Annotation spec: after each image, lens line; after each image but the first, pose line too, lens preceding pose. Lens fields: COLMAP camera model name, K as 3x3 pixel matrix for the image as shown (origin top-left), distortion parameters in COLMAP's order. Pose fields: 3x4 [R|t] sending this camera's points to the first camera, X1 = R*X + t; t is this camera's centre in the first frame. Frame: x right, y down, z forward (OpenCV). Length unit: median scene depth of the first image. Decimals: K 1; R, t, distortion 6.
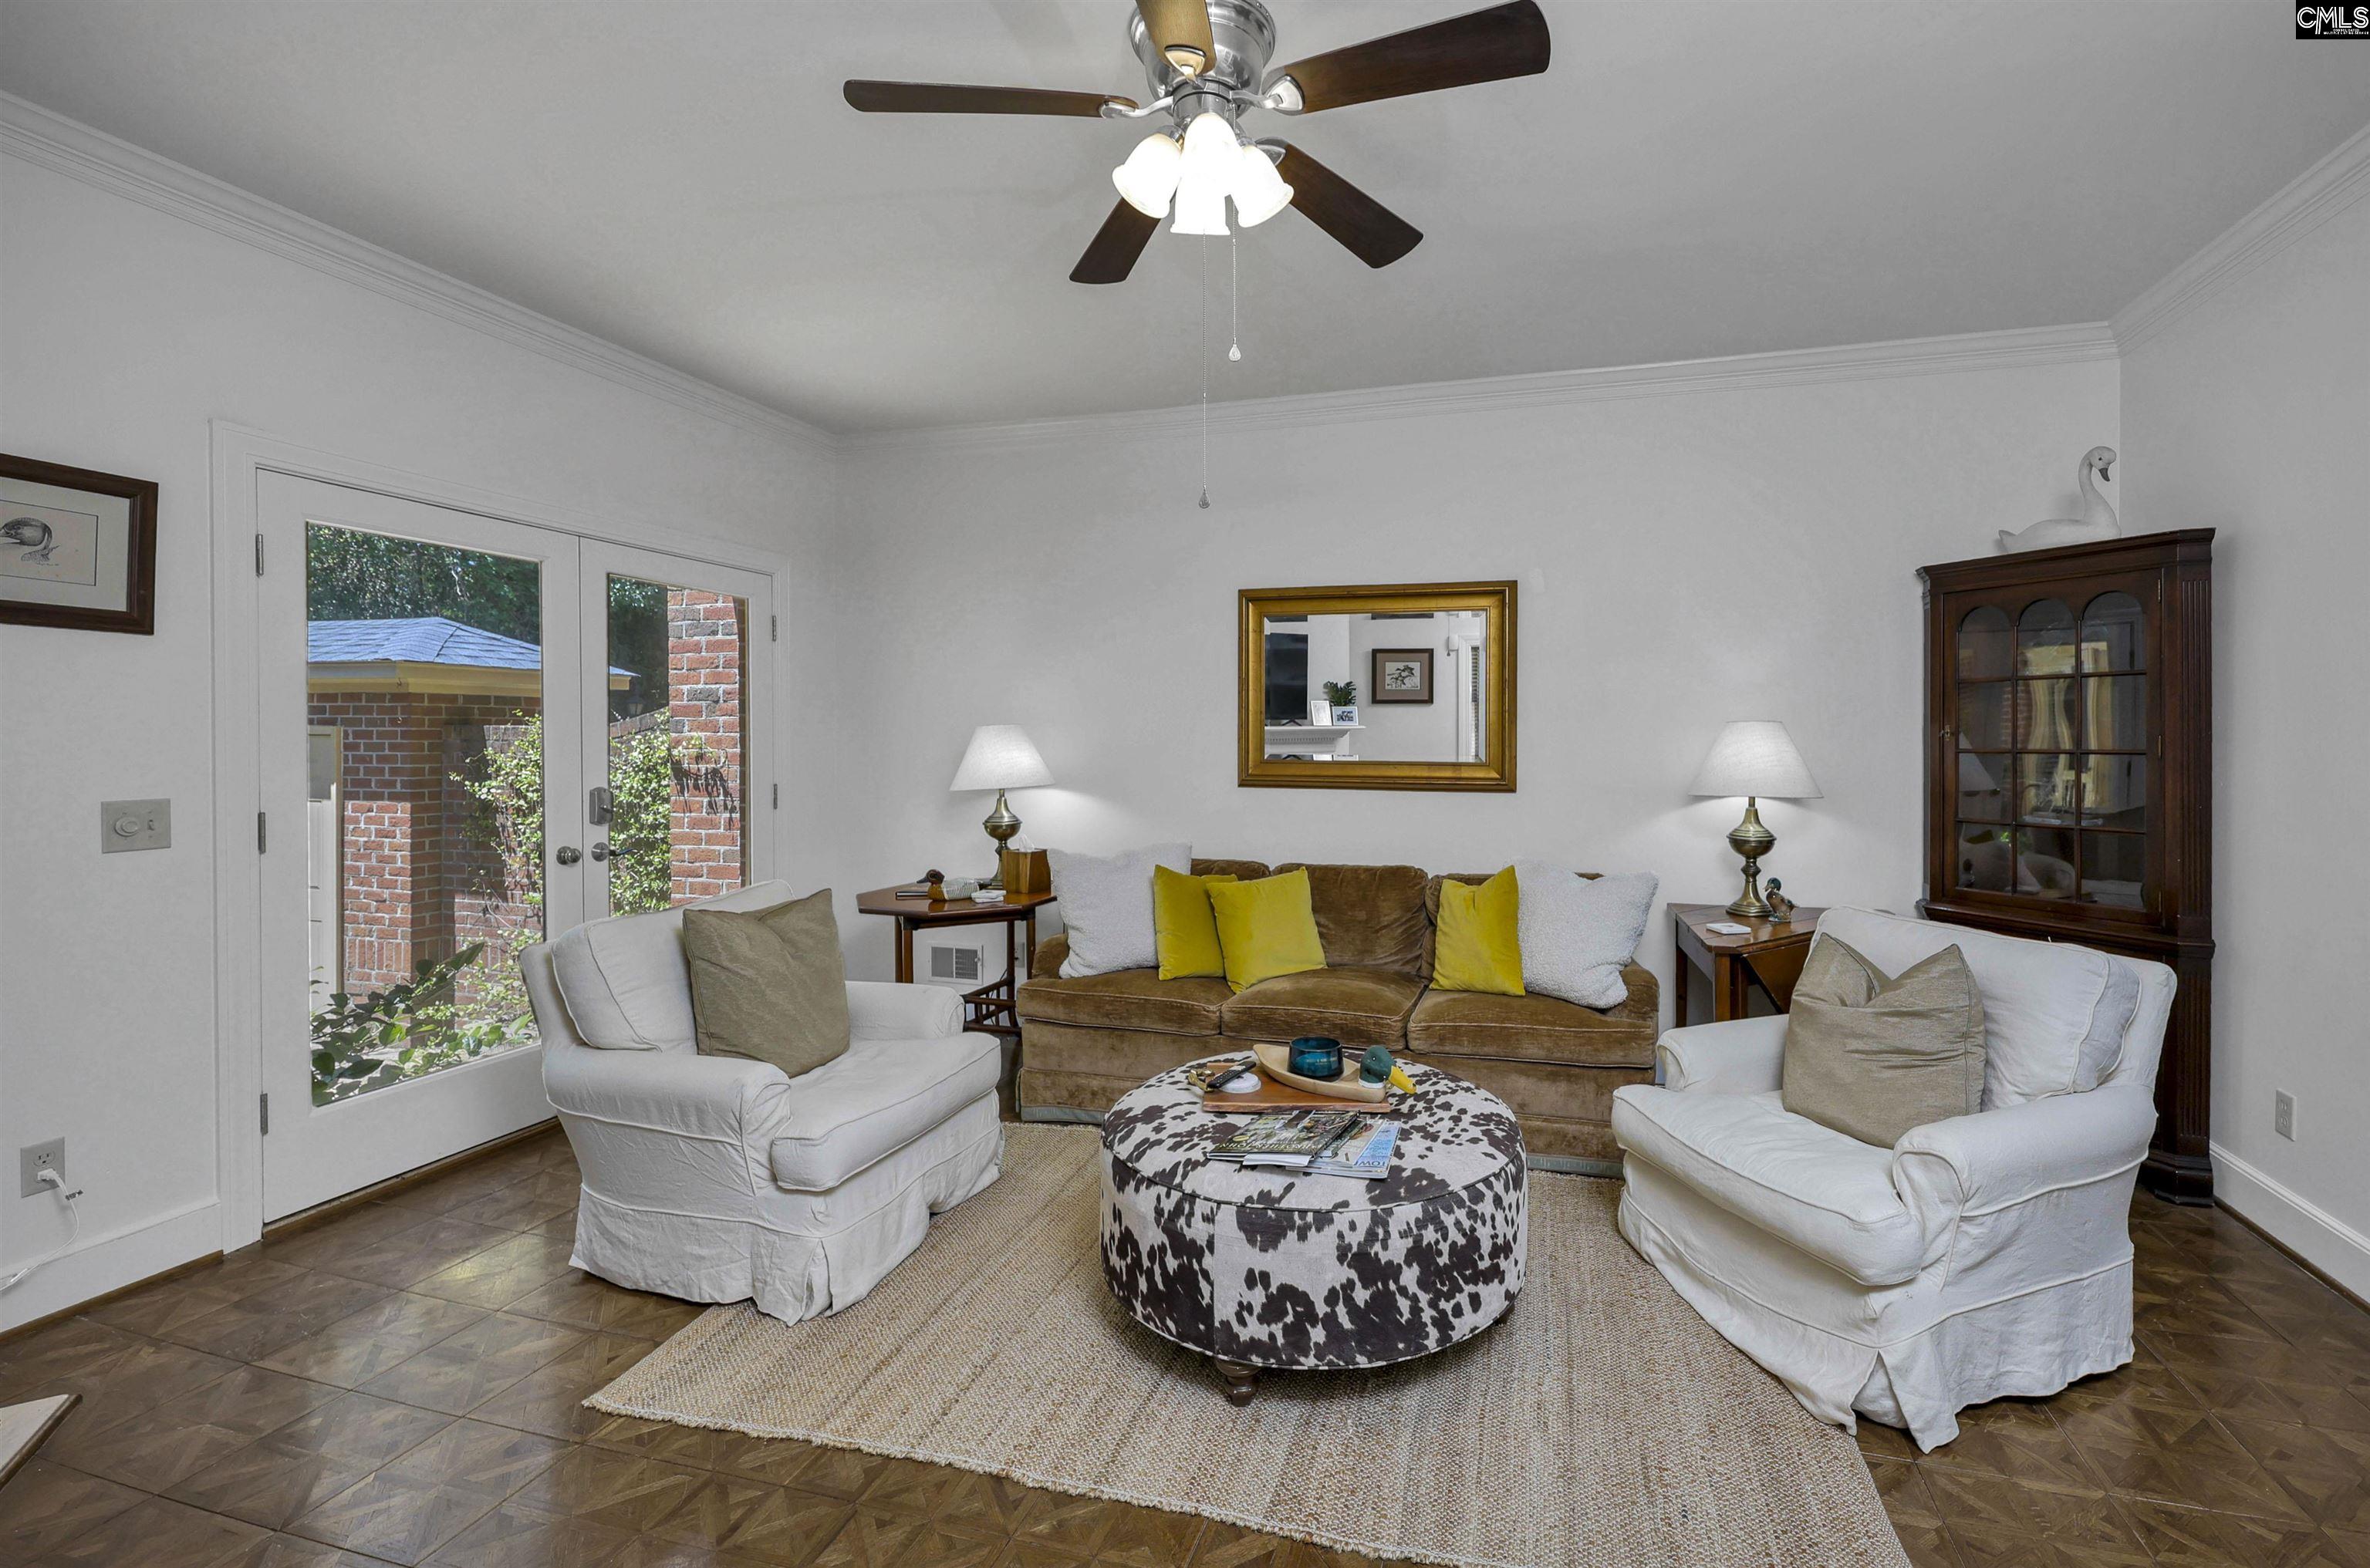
lens RADIAL K [[1041.7, 0, 1258.7], [0, 1041.7, 742.3], [0, 0, 1]] dist [0.001492, 0.000003]
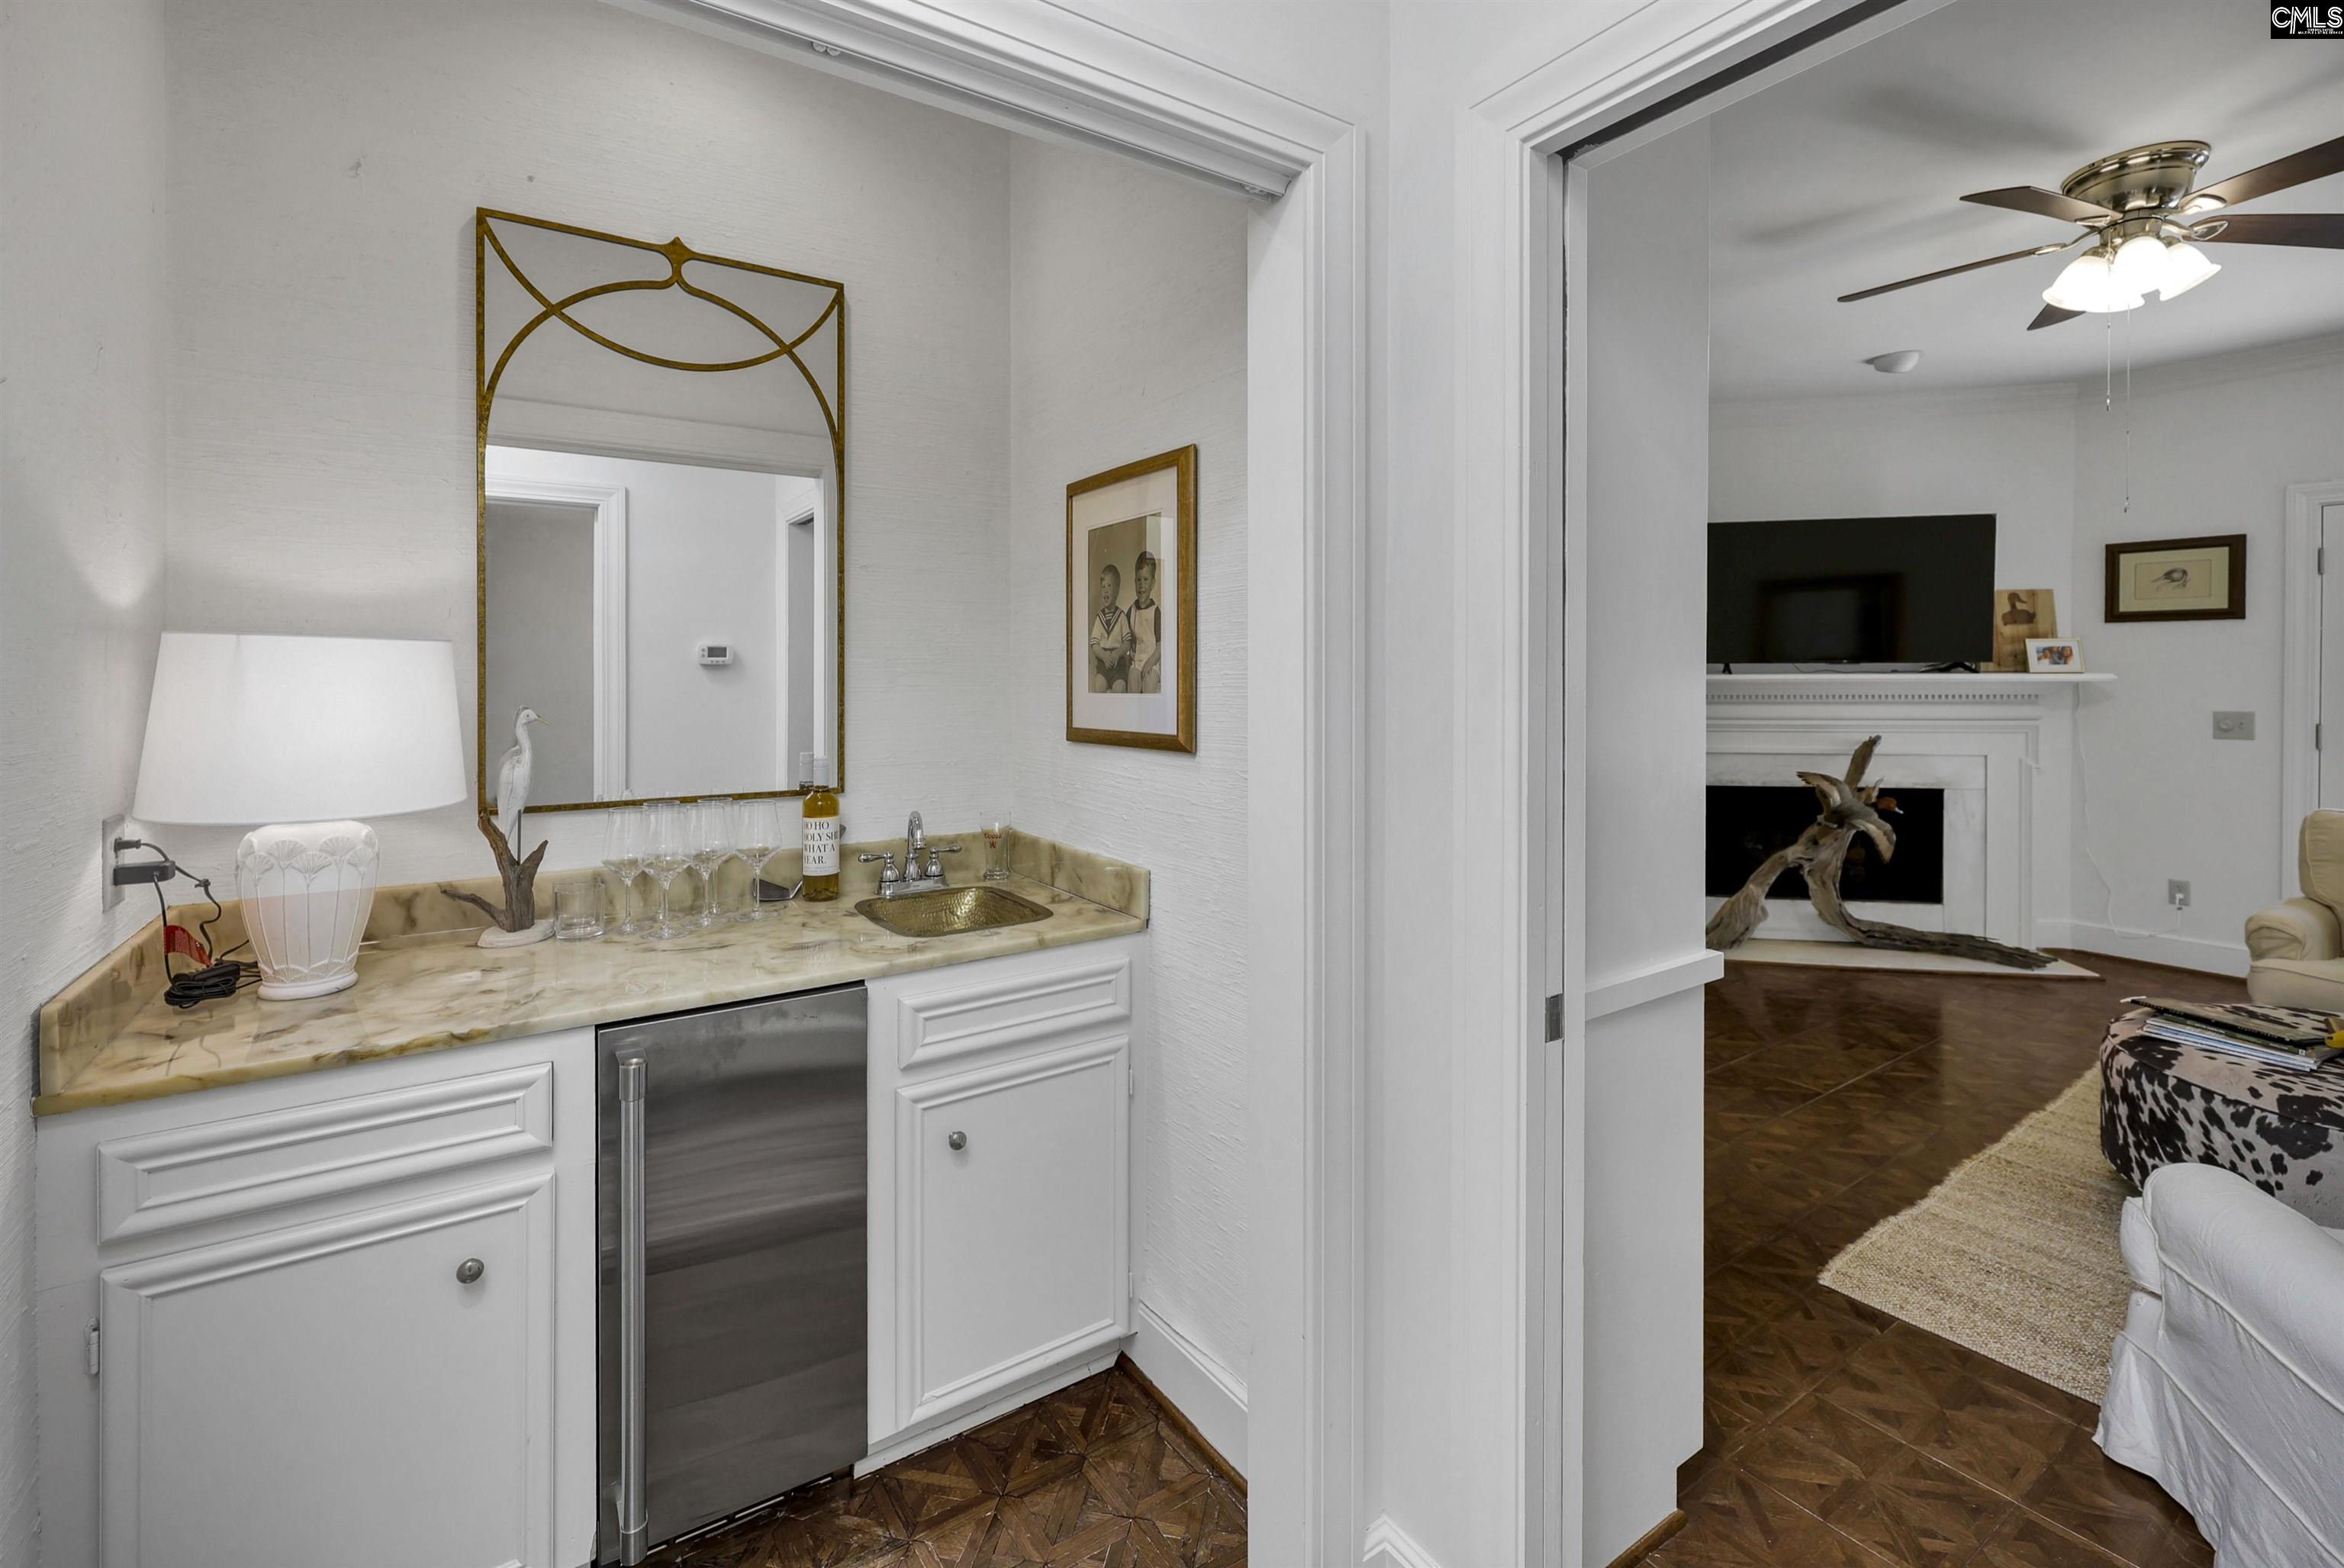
lens RADIAL K [[1008.7, 0, 1159.1], [0, 1008.7, 692.2], [0, 0, 1]] dist [0.000960, 0.000417]
pose [[-0.660326, 0.011244, -0.750895, 1.510593], [-0.001299, 0.999869, 0.016114, -0.004012], [0.750978, 0.011616, -0.660225, 0.776054]]
